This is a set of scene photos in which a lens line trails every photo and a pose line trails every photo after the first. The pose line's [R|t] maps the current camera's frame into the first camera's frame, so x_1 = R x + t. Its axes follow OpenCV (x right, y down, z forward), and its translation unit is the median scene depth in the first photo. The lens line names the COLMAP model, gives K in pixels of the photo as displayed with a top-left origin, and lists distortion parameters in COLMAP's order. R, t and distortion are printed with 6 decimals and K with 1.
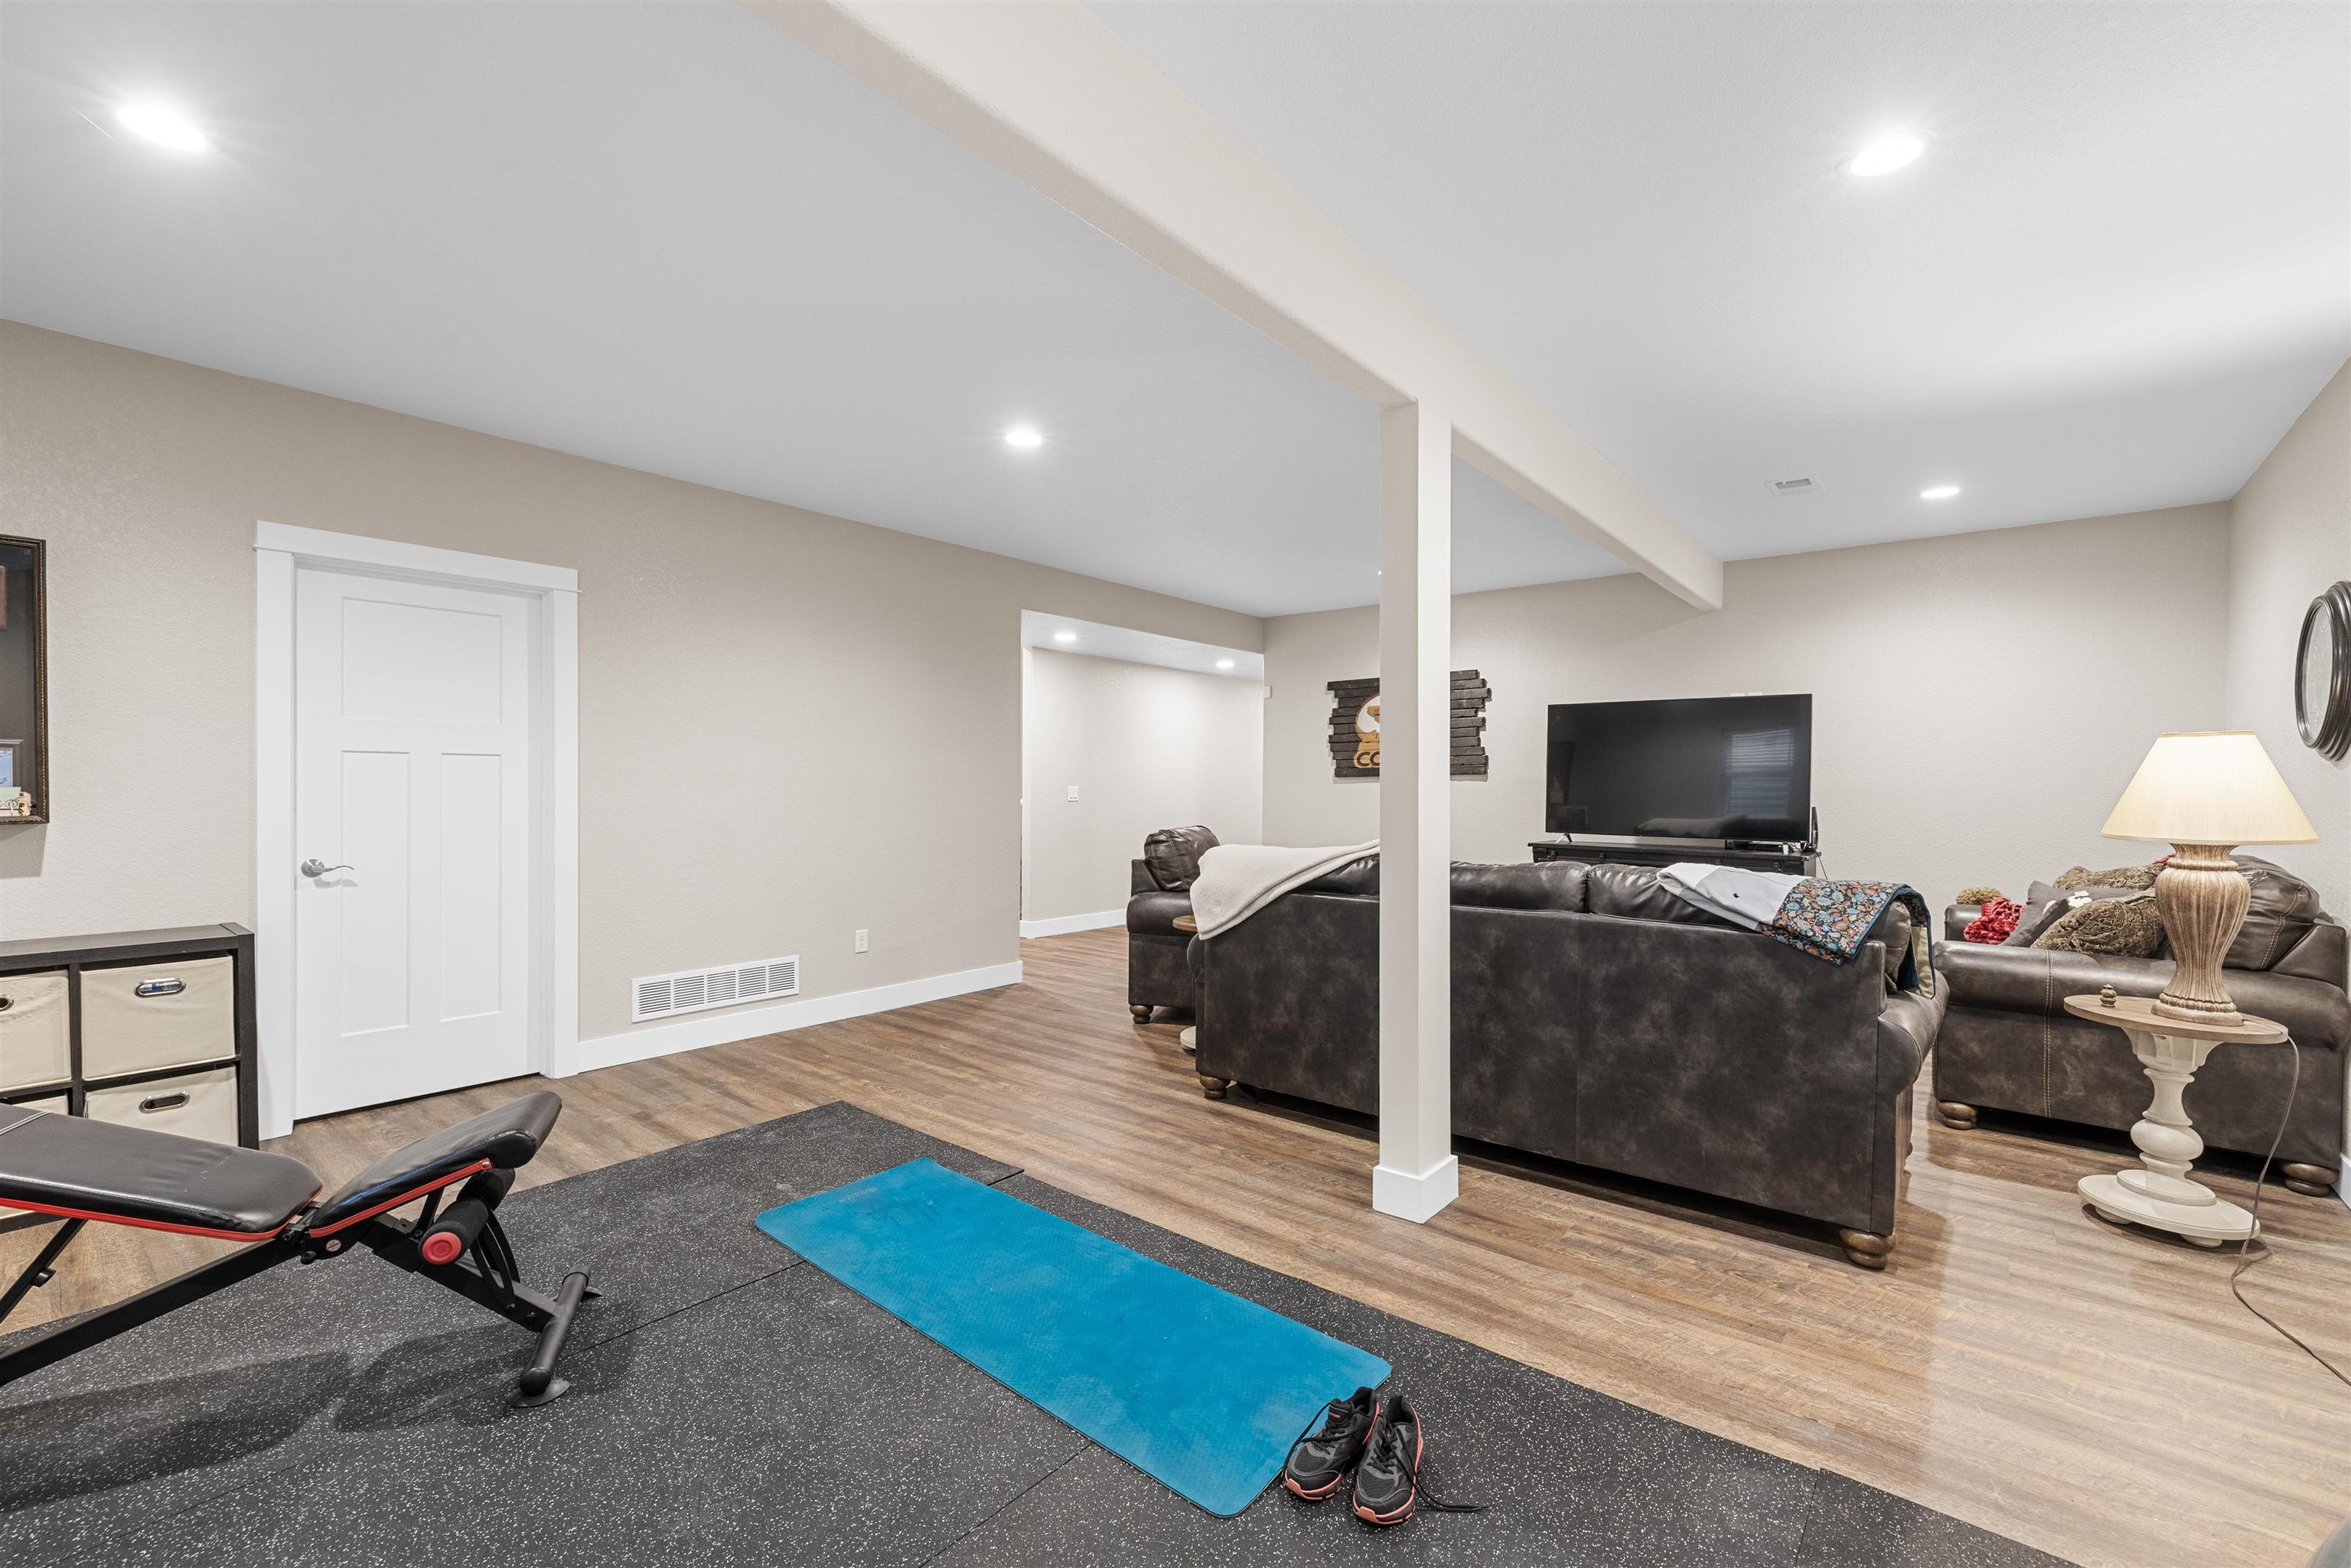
lens RADIAL K [[985.6, 0, 1180.4], [0, 985.6, 793.0], [0, 0, 1]] dist [-0.001830, 0.000312]
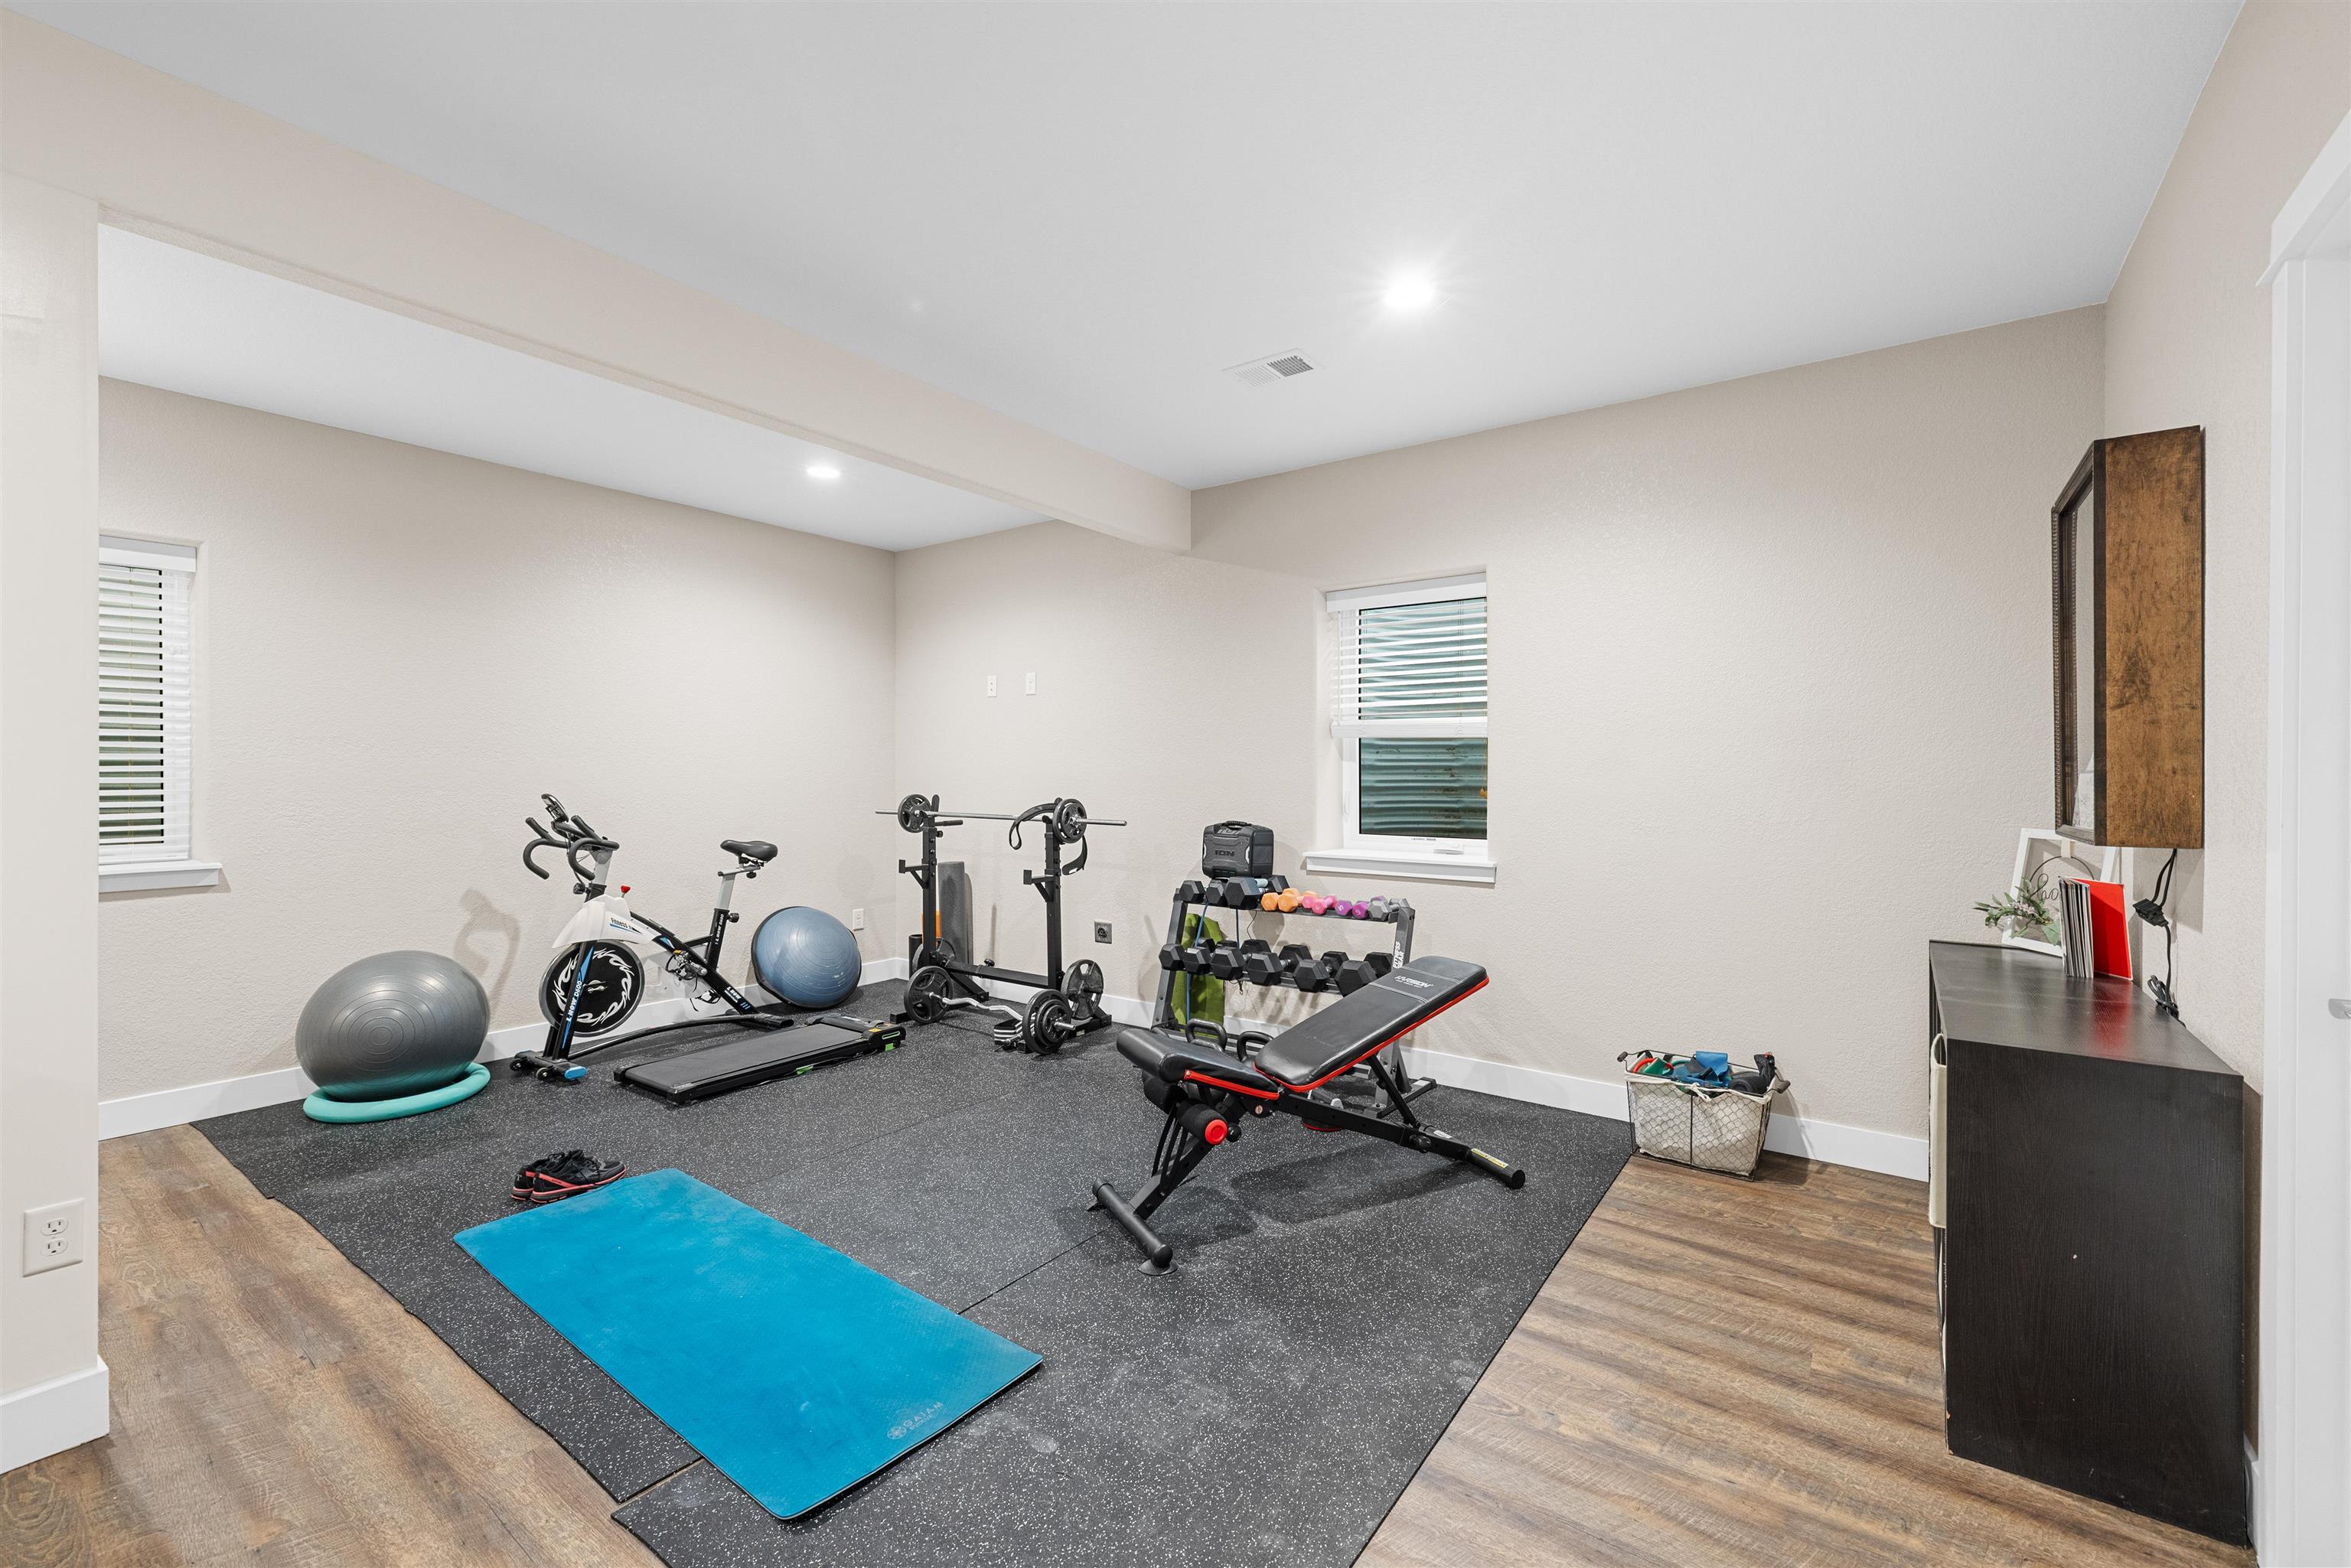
lens RADIAL K [[985.6, 0, 1182.5], [0, 985.6, 771.9], [0, 0, 1]] dist [-0.001830, 0.000312]
pose [[-0.998484, -0.006729, -0.054637, -0.314656], [-0.007107, 0.999952, 0.006732, -0.014780], [0.054589, 0.007110, -0.998484, 1.120572]]
